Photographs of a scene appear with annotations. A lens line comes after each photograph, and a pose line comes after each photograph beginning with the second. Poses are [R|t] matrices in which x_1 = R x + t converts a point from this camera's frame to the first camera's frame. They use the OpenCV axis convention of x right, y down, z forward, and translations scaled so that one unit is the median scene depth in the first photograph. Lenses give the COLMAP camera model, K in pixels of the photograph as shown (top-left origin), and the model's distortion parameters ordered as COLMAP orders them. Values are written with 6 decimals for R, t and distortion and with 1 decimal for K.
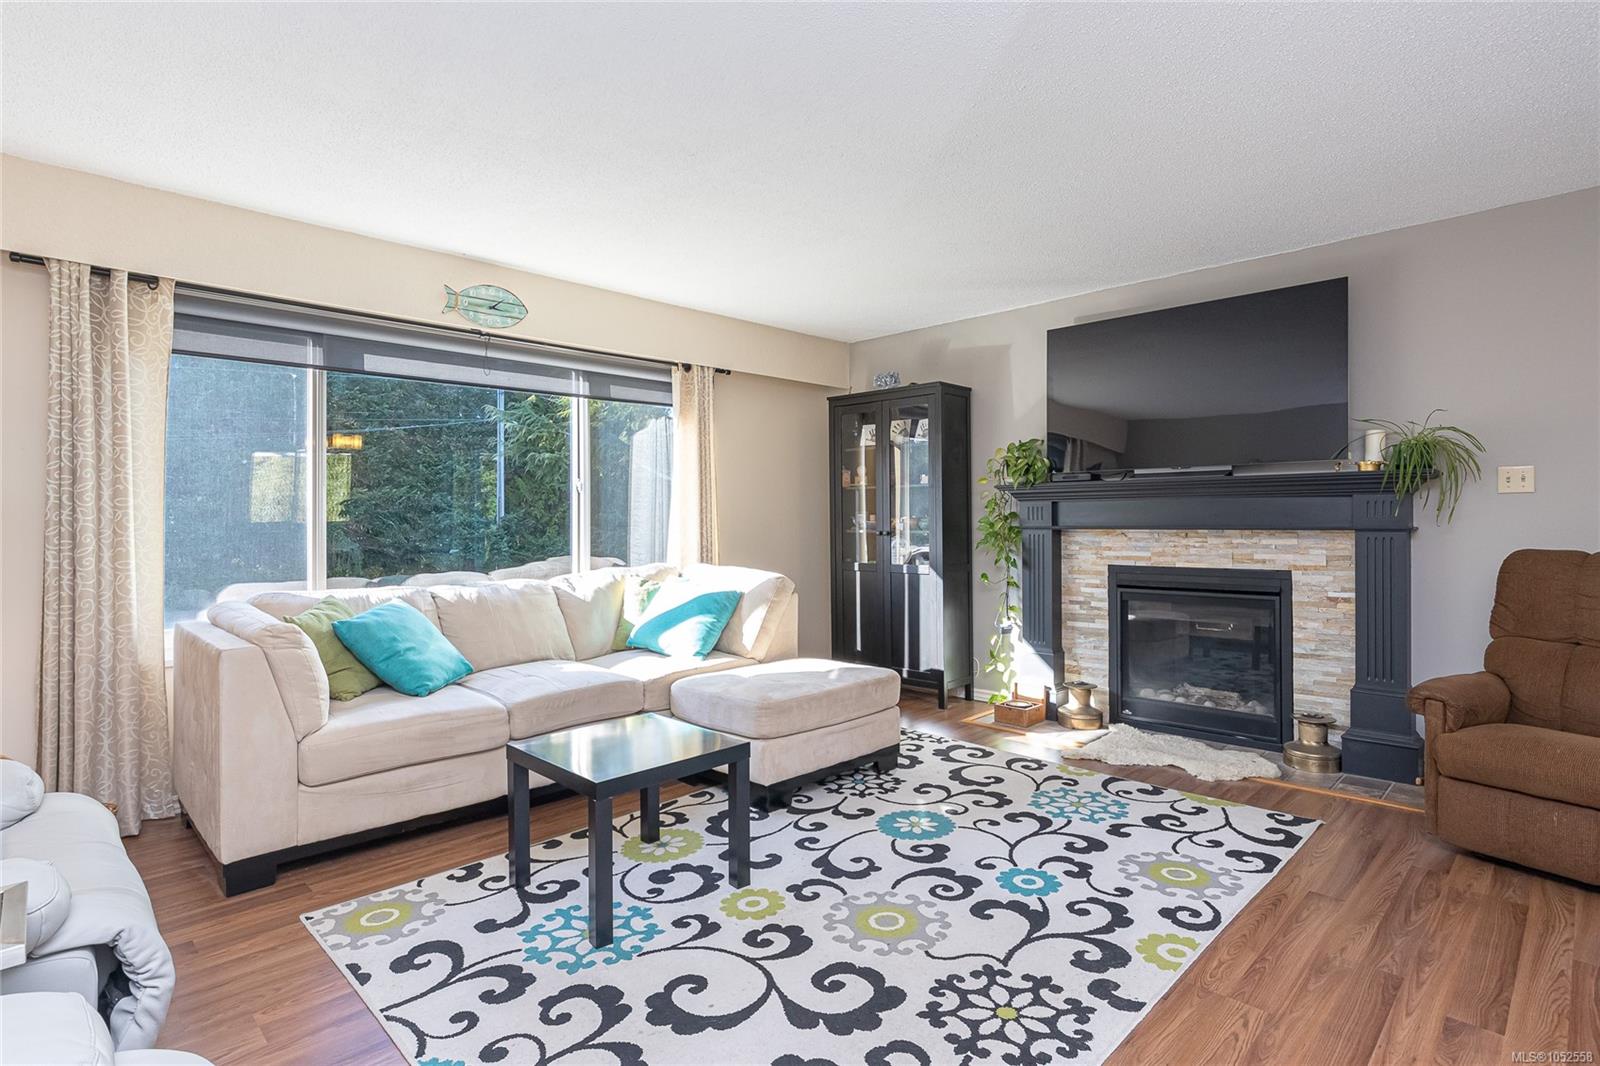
lens RADIAL K [[823.9, 0, 800.0], [0, 823.9, 533.0], [0, 0, 1]] dist [0.003600, -0.000487]
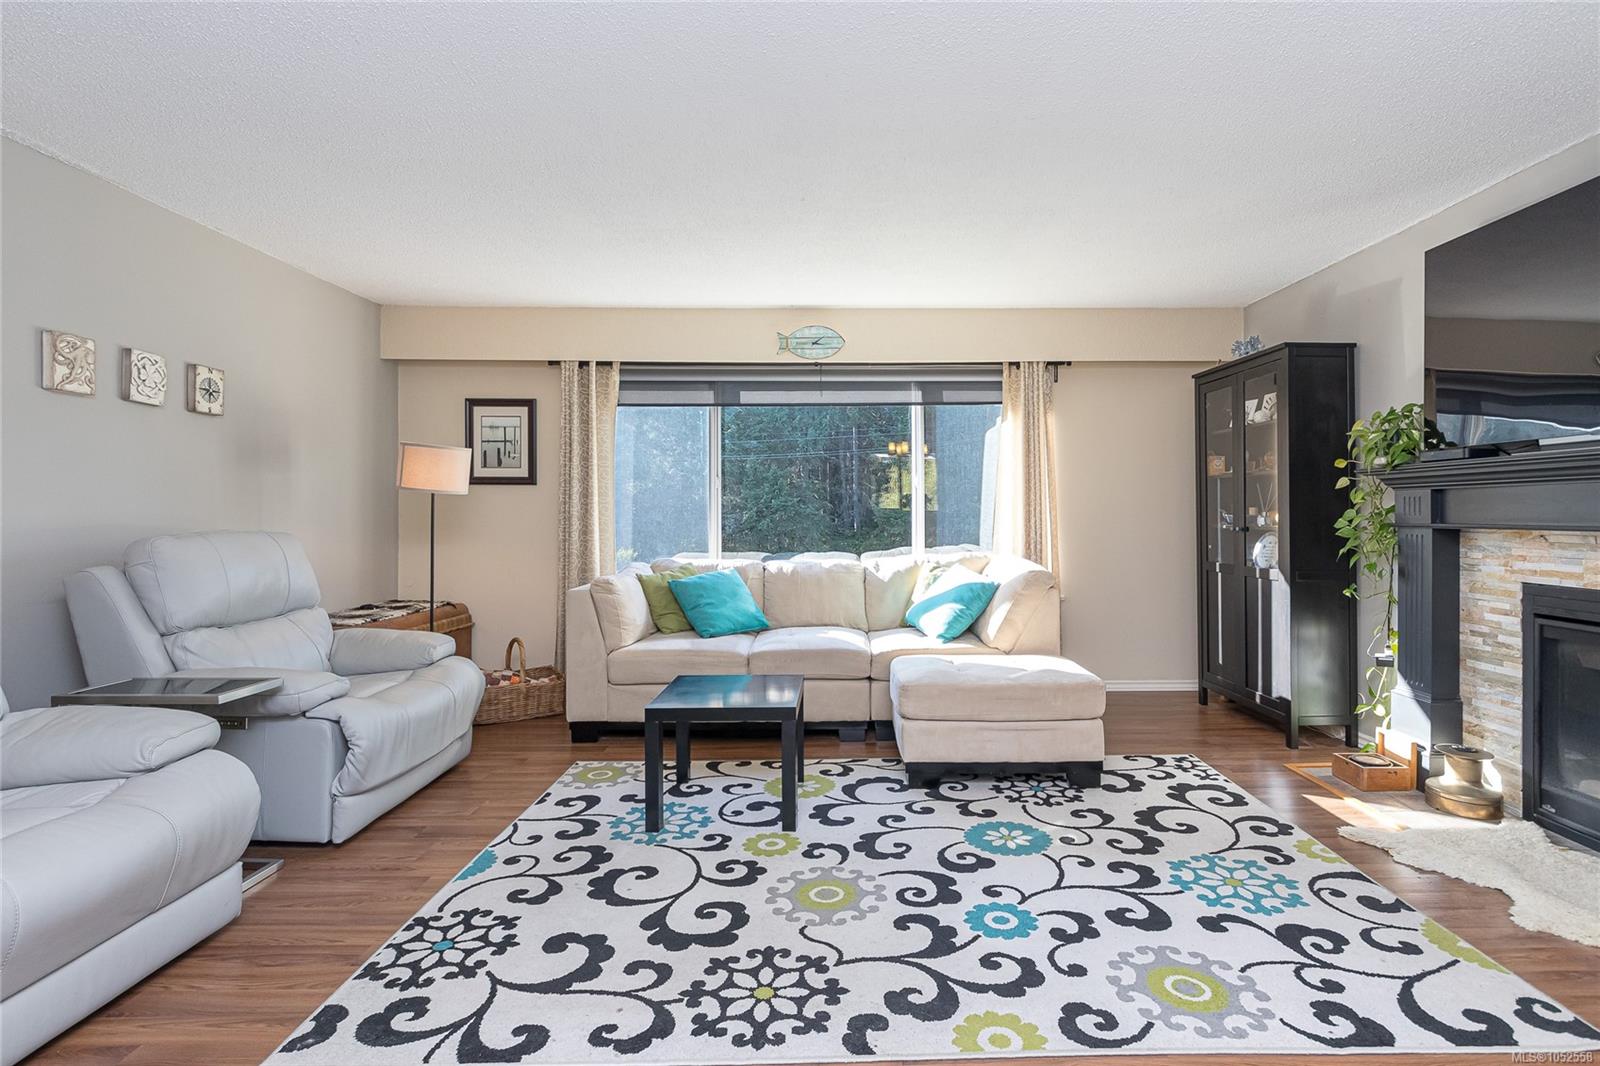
lens RADIAL K [[767.3, 0, 823.0], [0, 767.3, 523.0], [0, 0, 1]] dist [-0.000005, -0.000606]
pose [[0.709583, 0.015271, -0.704456, 0.582332], [-0.015557, 0.999861, 0.006004, -0.006482], [0.704450, 0.006699, 0.709722, 0.222018]]
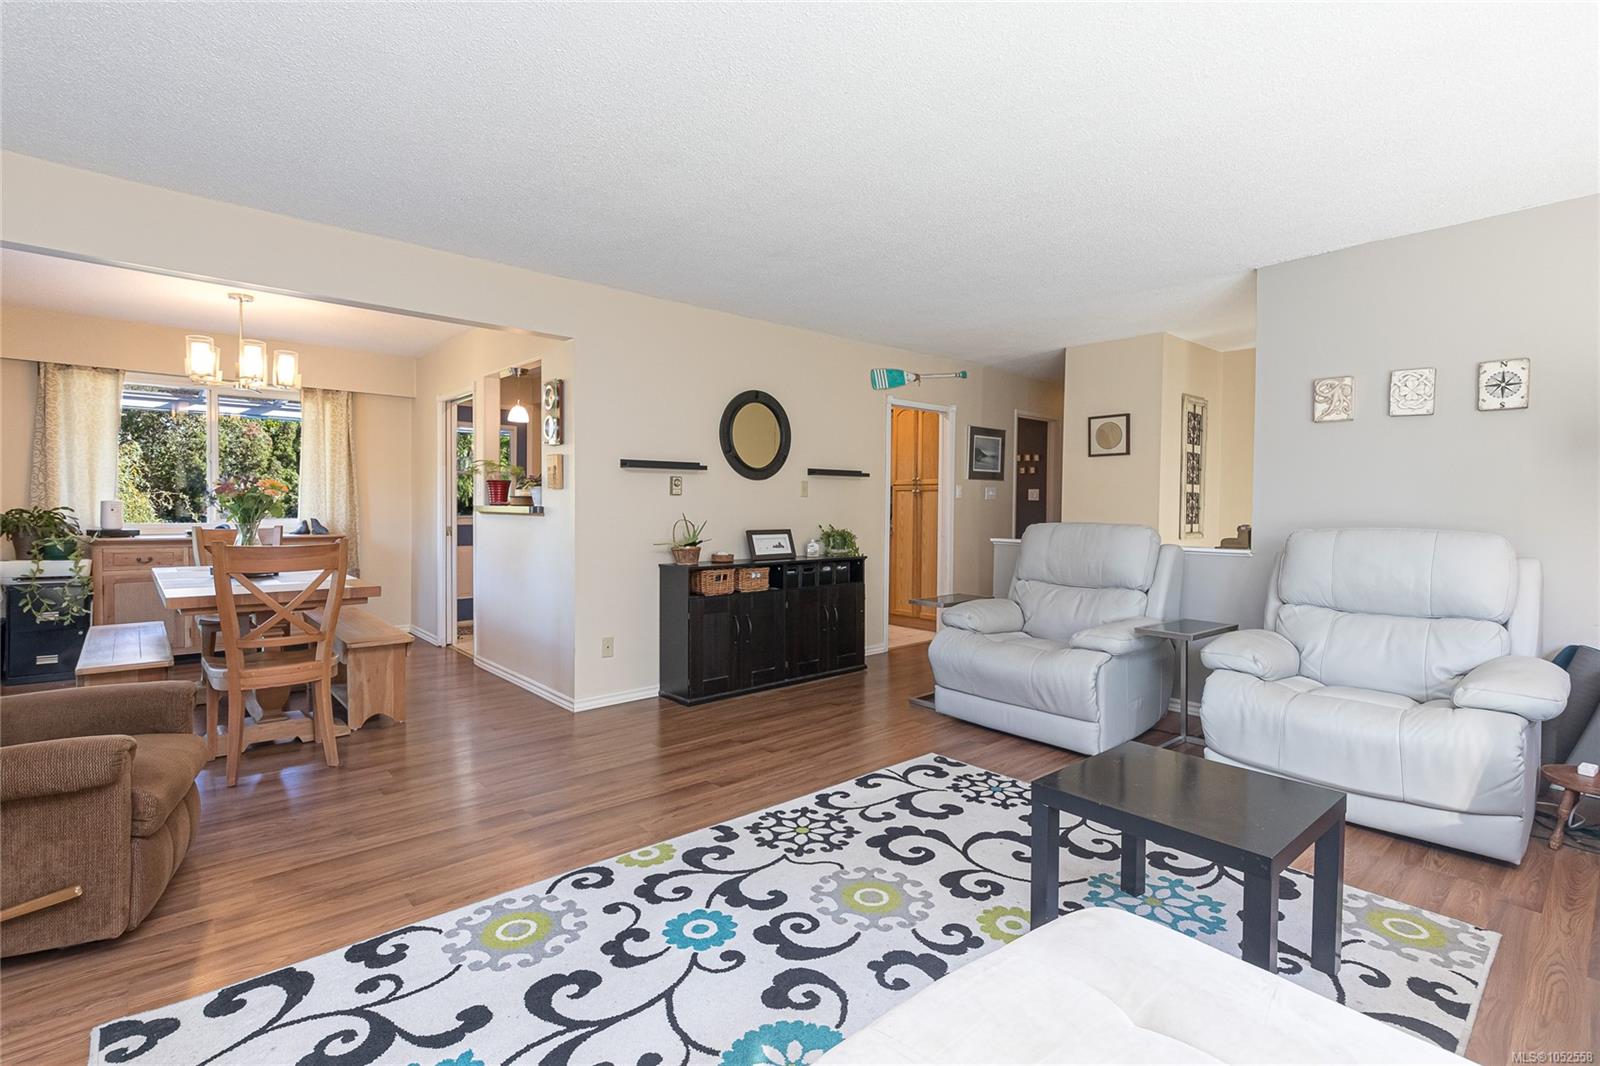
lens RADIAL K [[767.3, 0, 823.0], [0, 767.3, 523.0], [0, 0, 1]] dist [-0.000005, -0.000606]
pose [[-0.999455, -0.000554, 0.032999, 0.099702], [0.000673, 0.999309, 0.037164, -0.024554], [-0.032997, 0.037166, -0.998764, 1.443403]]
